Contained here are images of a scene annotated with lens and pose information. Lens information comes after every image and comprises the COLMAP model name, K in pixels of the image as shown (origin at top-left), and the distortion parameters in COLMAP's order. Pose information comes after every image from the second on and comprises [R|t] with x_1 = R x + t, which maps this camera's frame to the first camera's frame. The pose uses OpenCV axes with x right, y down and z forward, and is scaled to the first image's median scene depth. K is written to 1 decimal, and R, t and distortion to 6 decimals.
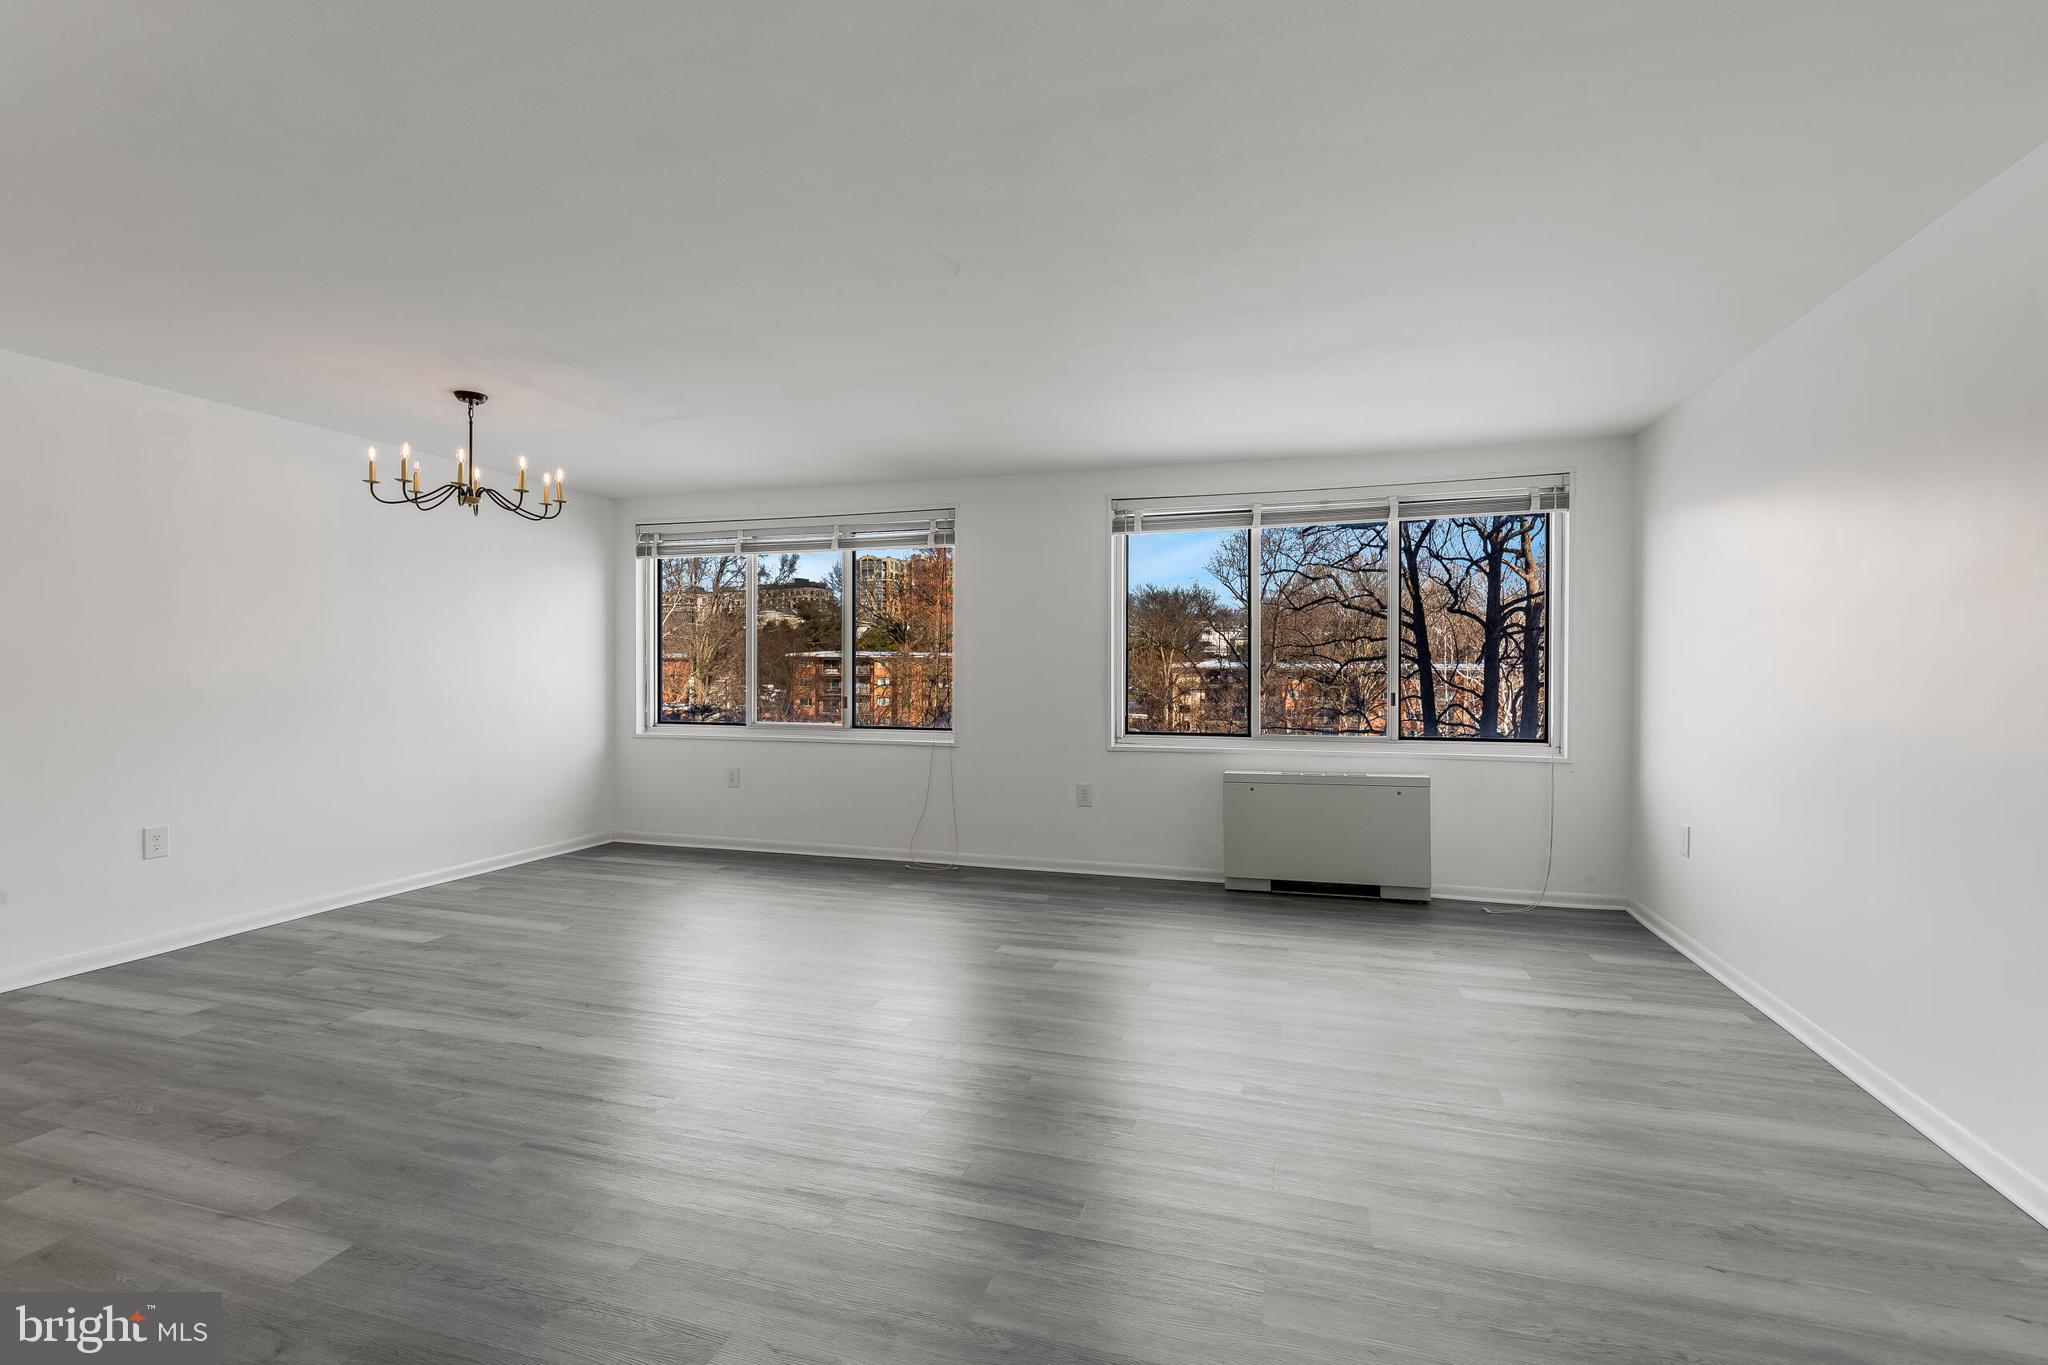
lens RADIAL K [[920.8, 0, 1031.2], [0, 920.8, 676.7], [0, 0, 1]] dist [0.005655, -0.001679]
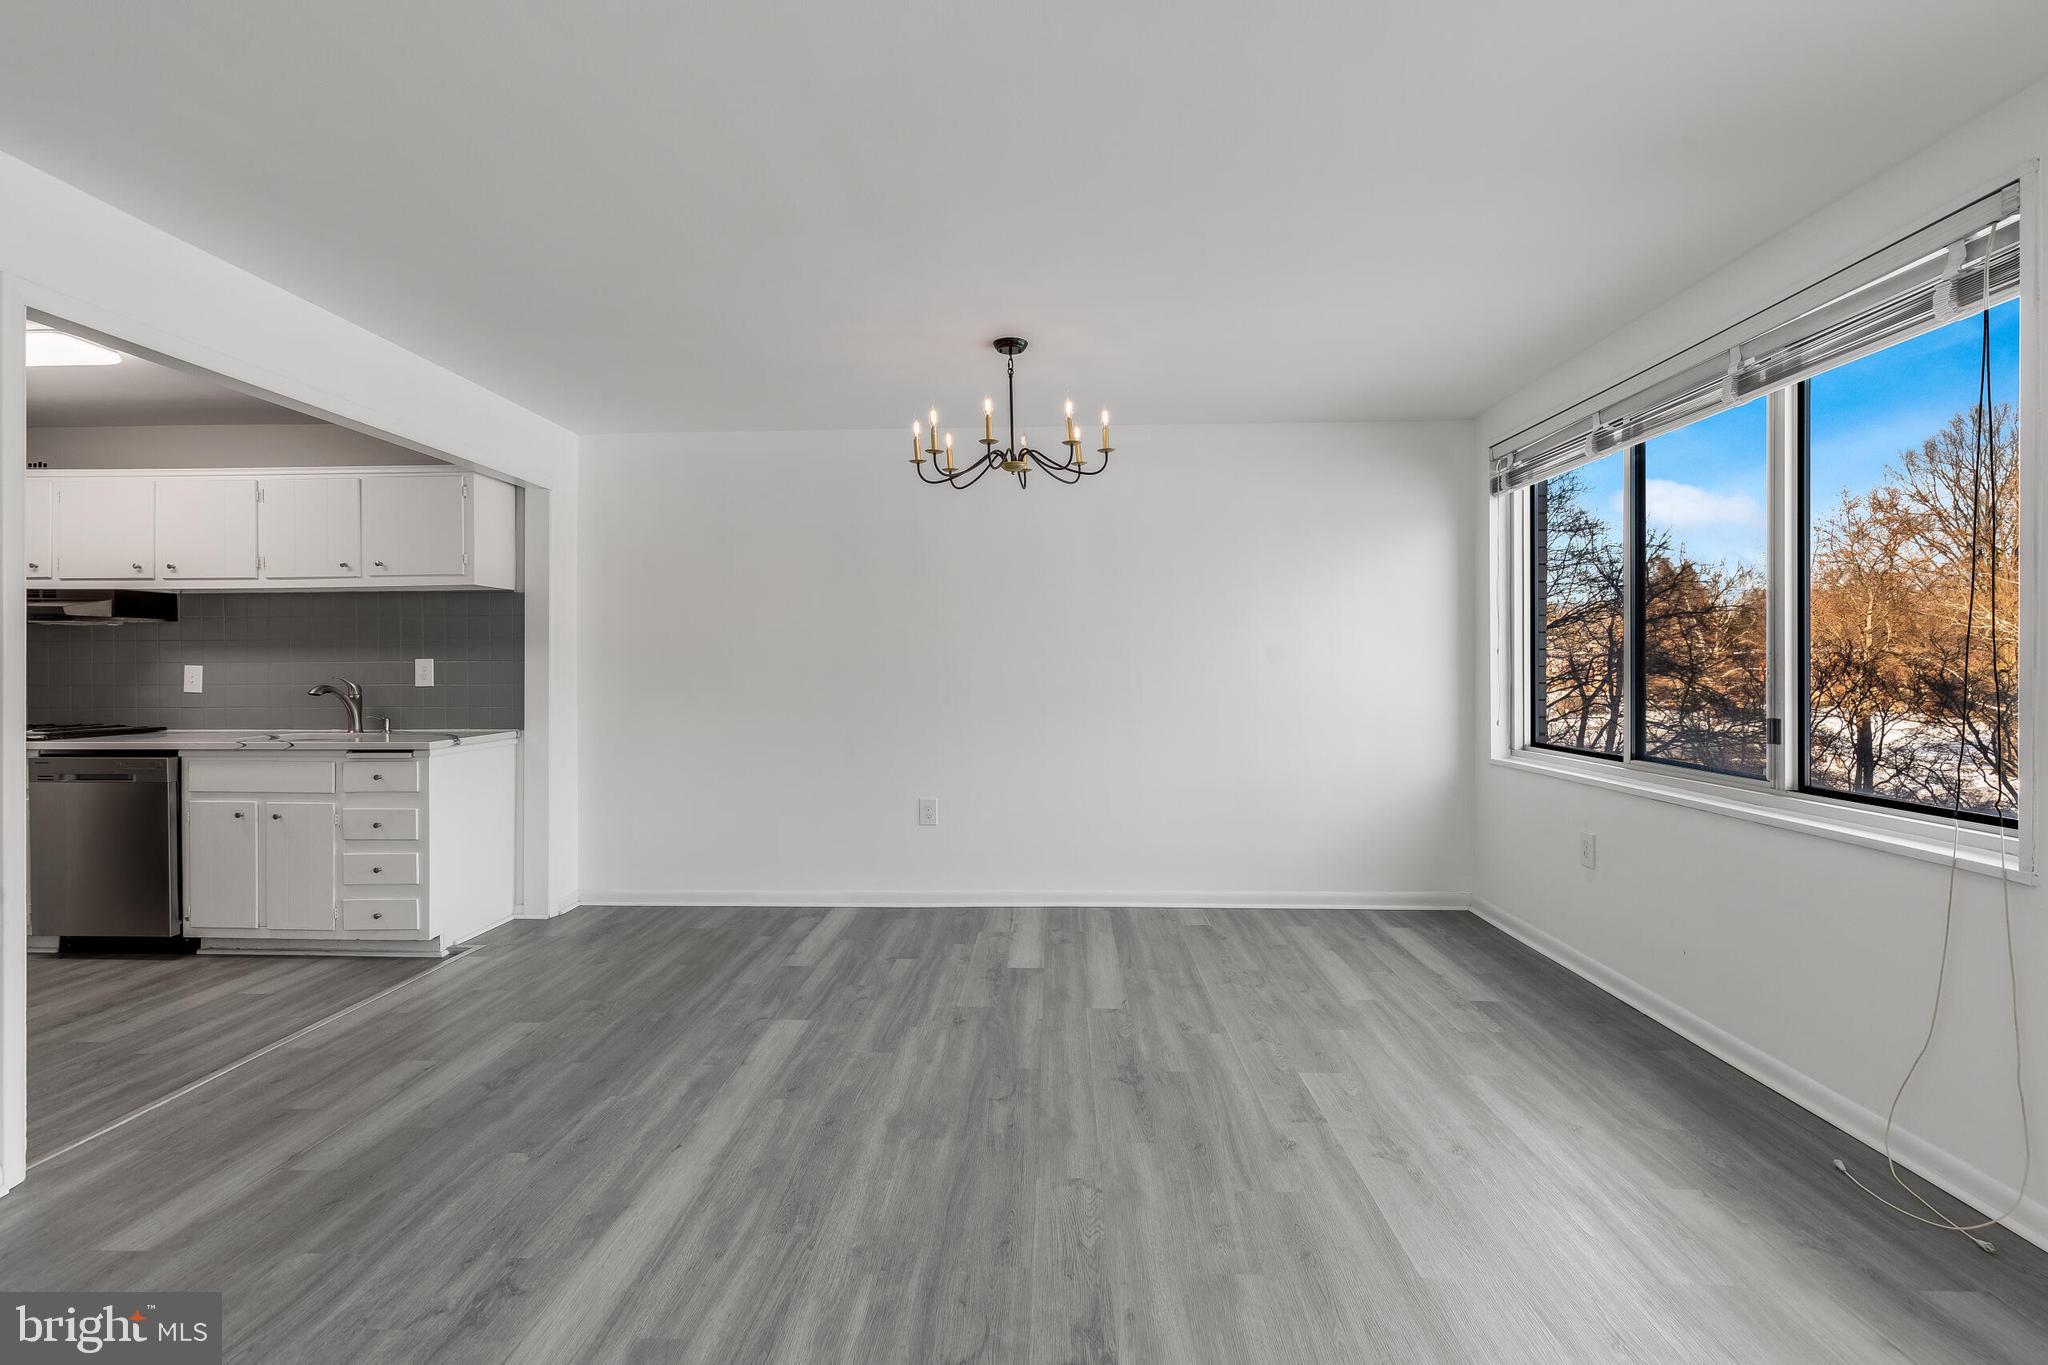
lens RADIAL K [[920.8, 0, 1020.0], [0, 920.8, 671.2], [0, 0, 1]] dist [0.005655, -0.001679]
pose [[0.250115, 0.001093, -0.968215, 0.230121], [-0.000926, 0.999999, 0.000889, -0.003324], [0.968216, 0.000674, 0.250116, 0.834042]]
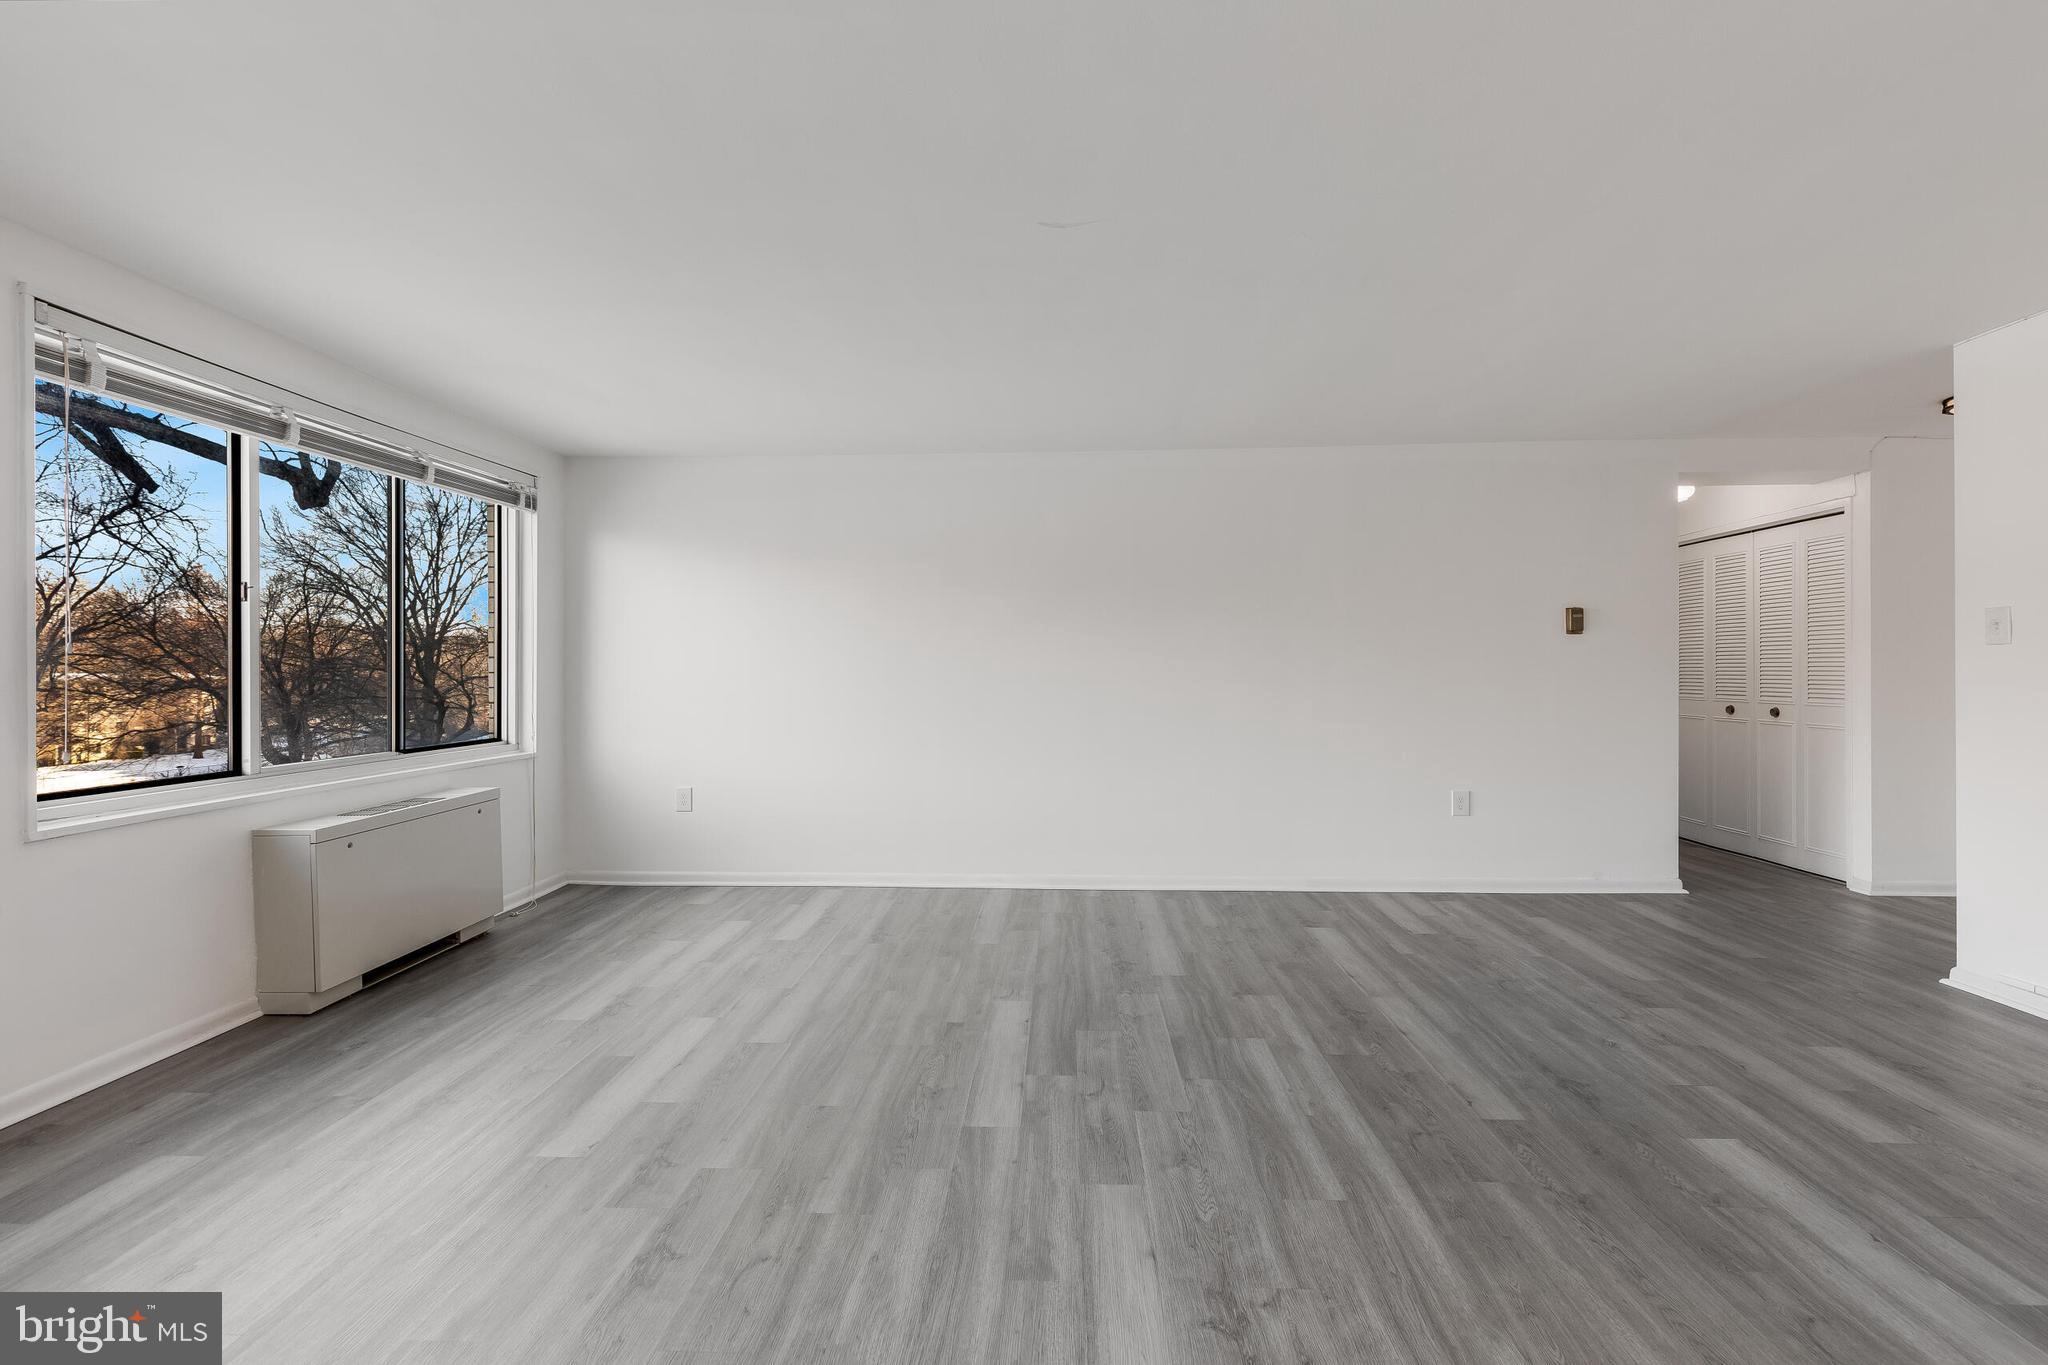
lens RADIAL K [[920.8, 0, 1013.8], [0, 920.8, 678.3], [0, 0, 1]] dist [0.005655, -0.001679]
pose [[-0.234950, -0.008169, 0.971973, -0.683678], [0.007301, 0.999922, 0.010169, -0.004031], [-0.971980, 0.009486, -0.234872, 0.896900]]
